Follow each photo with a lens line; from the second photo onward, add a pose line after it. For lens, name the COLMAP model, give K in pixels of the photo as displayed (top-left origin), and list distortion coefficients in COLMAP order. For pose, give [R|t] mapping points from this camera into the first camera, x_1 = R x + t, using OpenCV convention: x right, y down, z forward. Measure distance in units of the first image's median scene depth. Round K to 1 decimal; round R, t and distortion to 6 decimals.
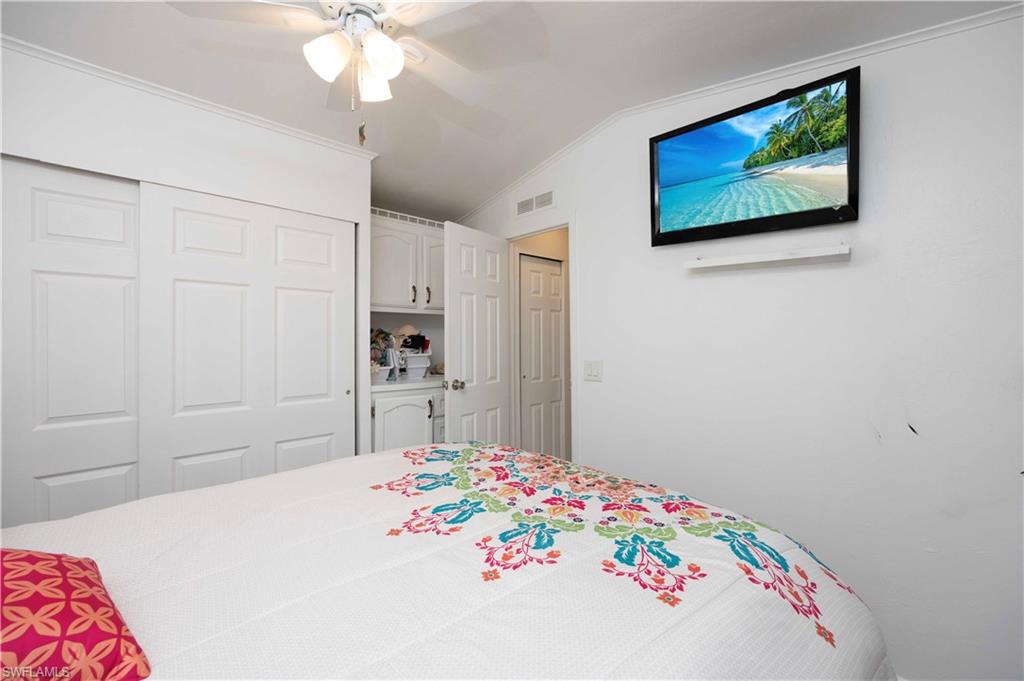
lens RADIAL K [[412.5, 0, 512.0], [0, 412.5, 340.5], [0, 0, 1]] dist [-0.001246, 0.000097]
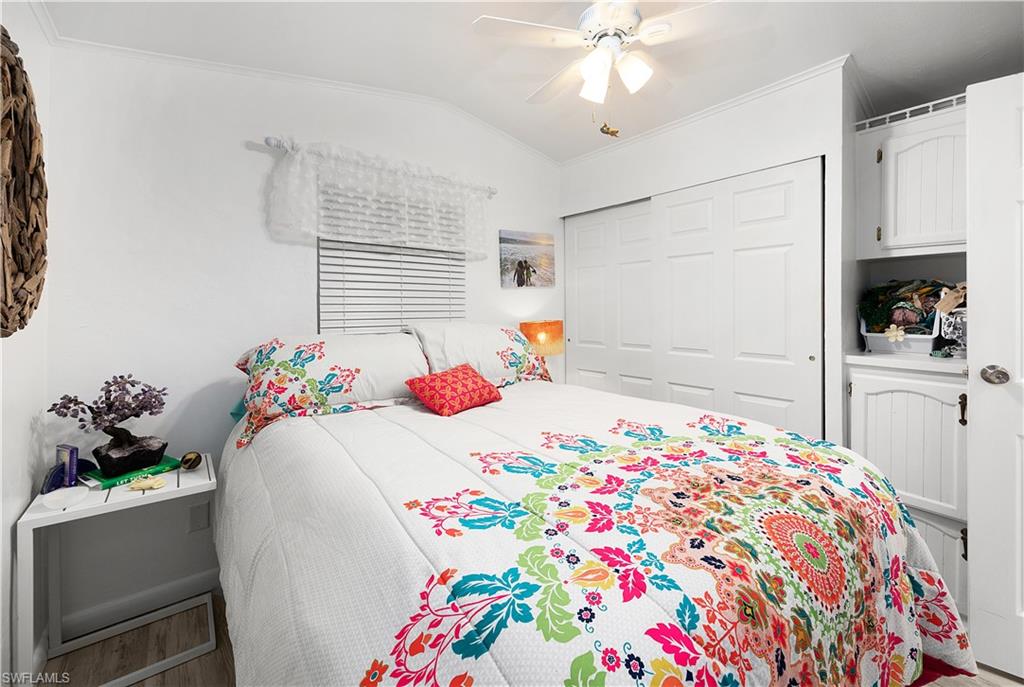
lens RADIAL K [[409.5, 0, 511.1], [0, 409.5, 308.2], [0, 0, 1]] dist [-0.001694, -0.000232]
pose [[-0.076185, 0.006727, -0.997071, 0.995926], [0.006342, 0.999960, 0.006261, 0.024556], [0.997074, -0.005847, -0.076225, 0.881602]]
